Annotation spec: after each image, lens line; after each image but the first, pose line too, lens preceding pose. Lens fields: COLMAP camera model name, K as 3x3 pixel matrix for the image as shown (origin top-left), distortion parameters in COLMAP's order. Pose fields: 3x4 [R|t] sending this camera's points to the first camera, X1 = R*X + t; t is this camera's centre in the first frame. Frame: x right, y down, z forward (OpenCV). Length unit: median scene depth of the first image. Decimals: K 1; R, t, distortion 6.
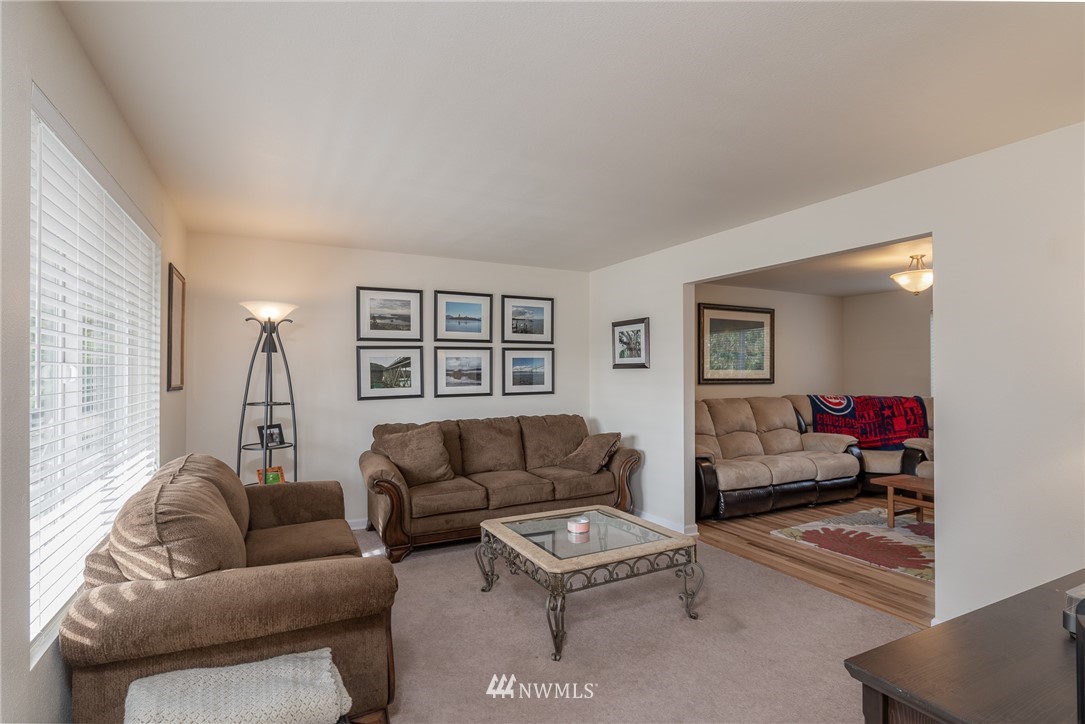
lens RADIAL K [[540.8, 0, 543.8], [0, 540.8, 363.2], [0, 0, 1]] dist [0.001248, -0.000110]
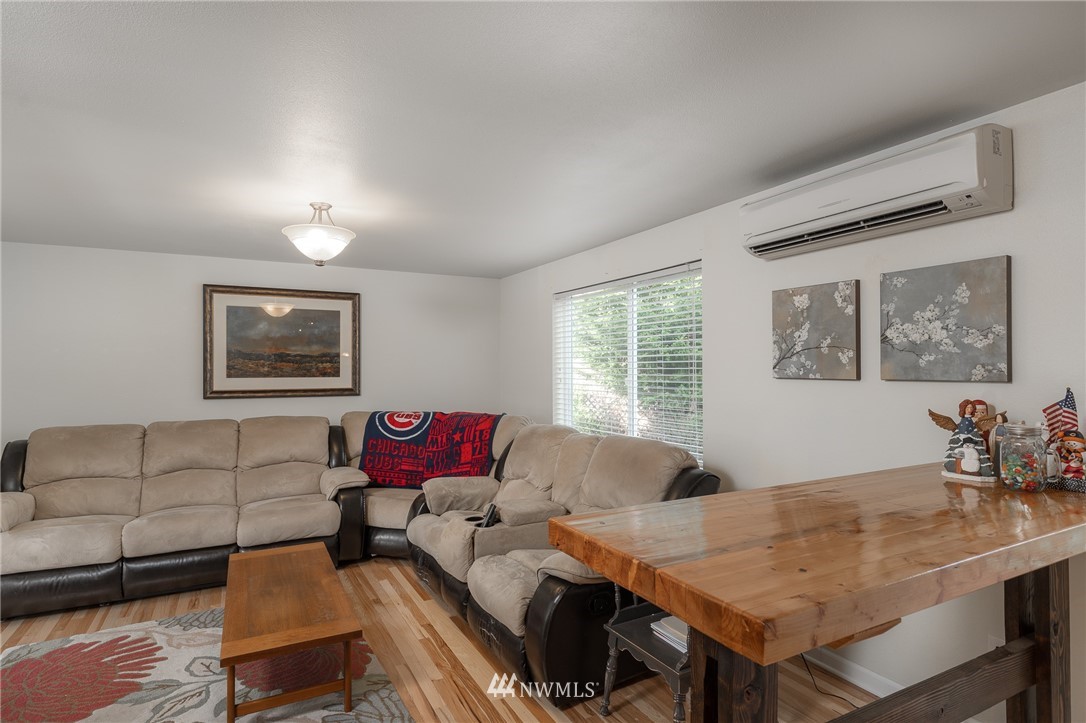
lens RADIAL K [[569.9, 0, 547.5], [0, 569.9, 361.9], [0, 0, 1]] dist [0.000015, -0.003458]
pose [[0.999615, -0.004692, 0.027346, 0.737258], [0.004584, 0.999982, 0.003998, -0.010712], [-0.027365, -0.003871, 0.999618, 0.244435]]
